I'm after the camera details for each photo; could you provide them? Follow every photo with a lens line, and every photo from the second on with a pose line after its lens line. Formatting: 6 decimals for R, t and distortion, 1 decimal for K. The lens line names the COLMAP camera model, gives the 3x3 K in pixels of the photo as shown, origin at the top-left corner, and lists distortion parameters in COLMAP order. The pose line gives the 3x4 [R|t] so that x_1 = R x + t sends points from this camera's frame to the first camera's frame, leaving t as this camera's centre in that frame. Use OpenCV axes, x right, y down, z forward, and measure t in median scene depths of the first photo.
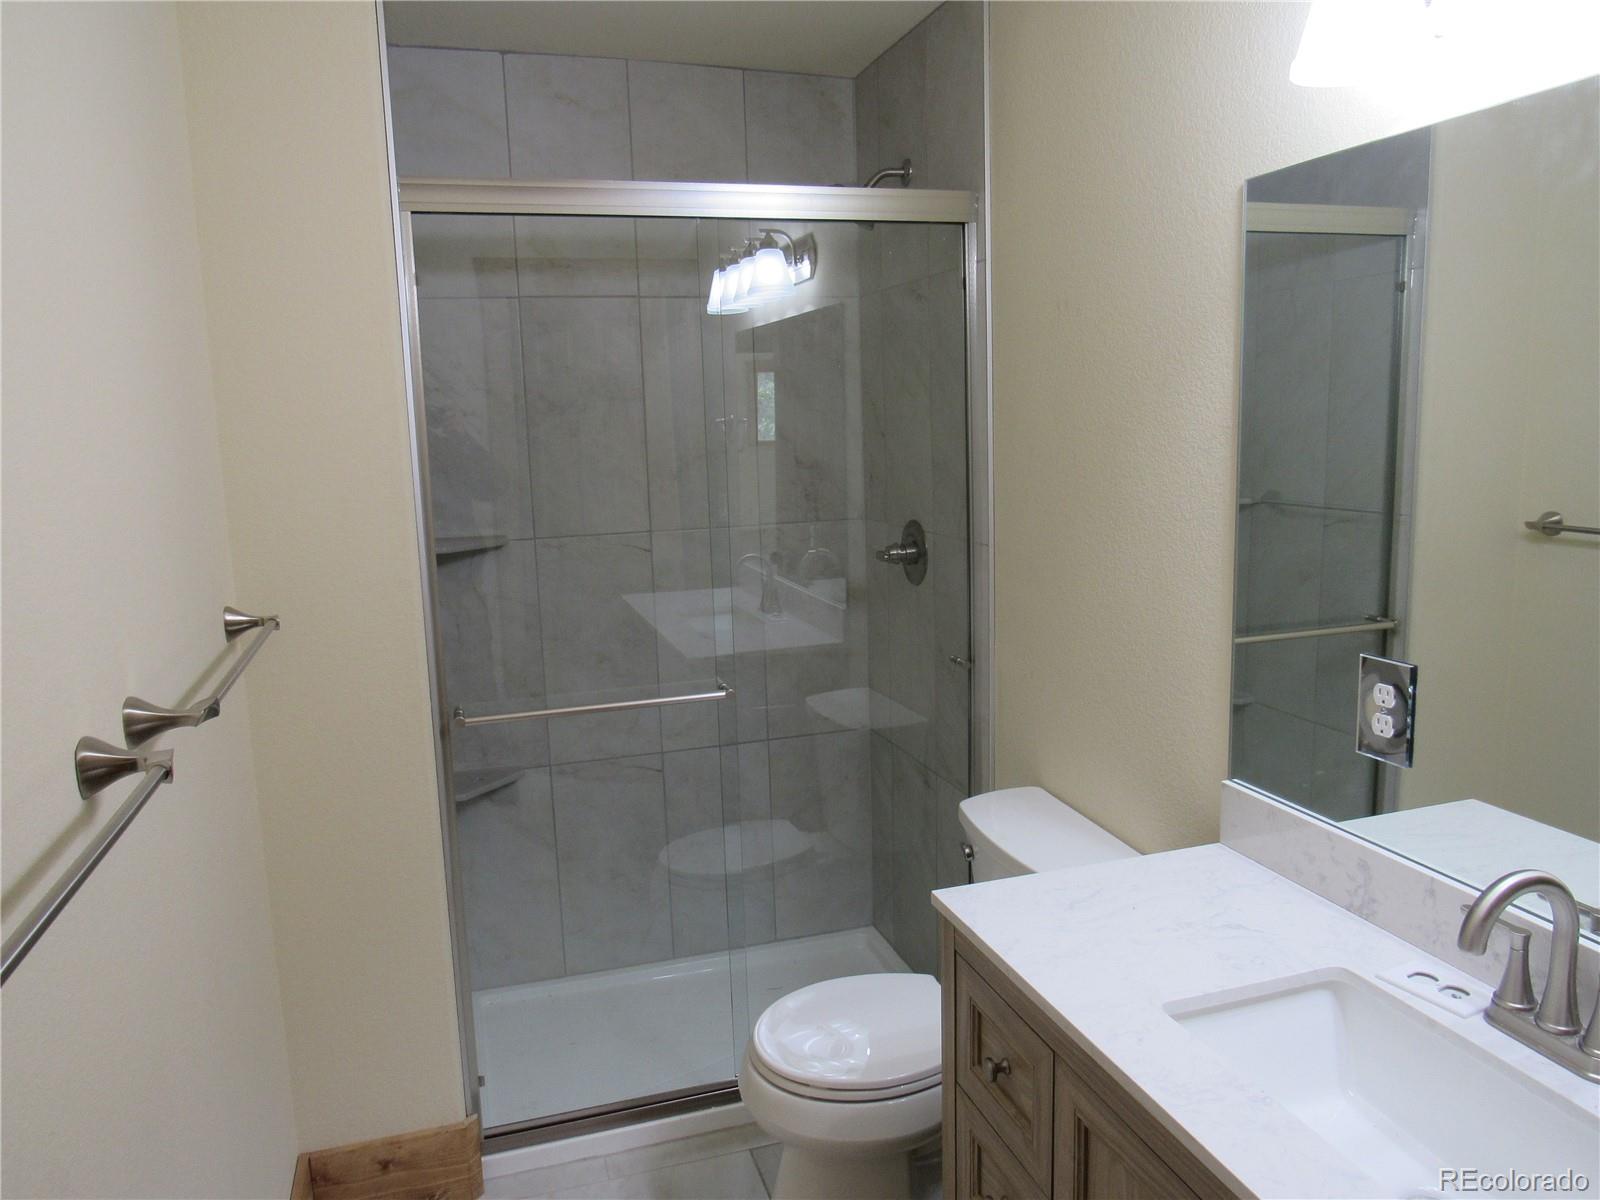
lens RADIAL K [[1155.9, 0, 800.0], [0, 1155.9, 600.0], [0, 0, 1]] dist [-0.020306, -0.001365]
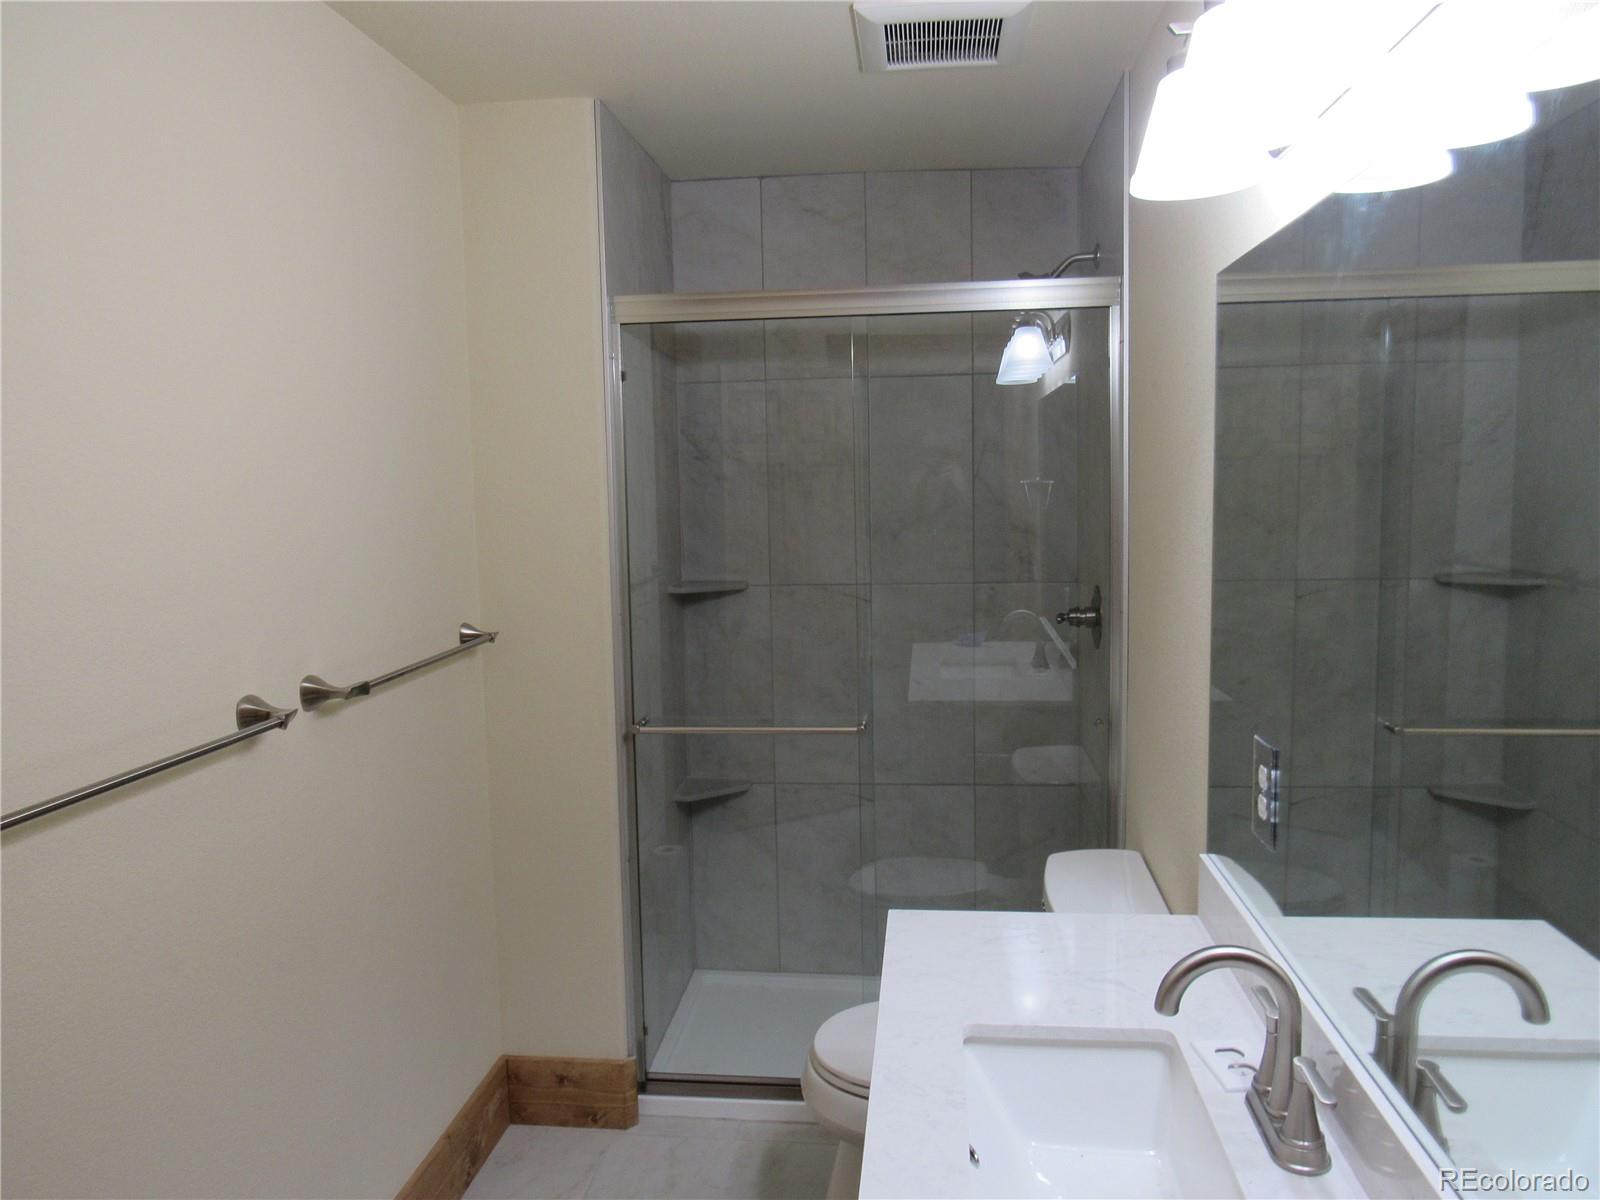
lens RADIAL K [[1155.9, 0, 800.0], [0, 1155.9, 600.0], [0, 0, 1]] dist [-0.020306, -0.001365]
pose [[0.912170, 0.055148, -0.406085, 0.289614], [-0.073094, 0.996909, -0.028803, -0.007552], [0.403242, 0.055956, 0.913381, -0.053903]]
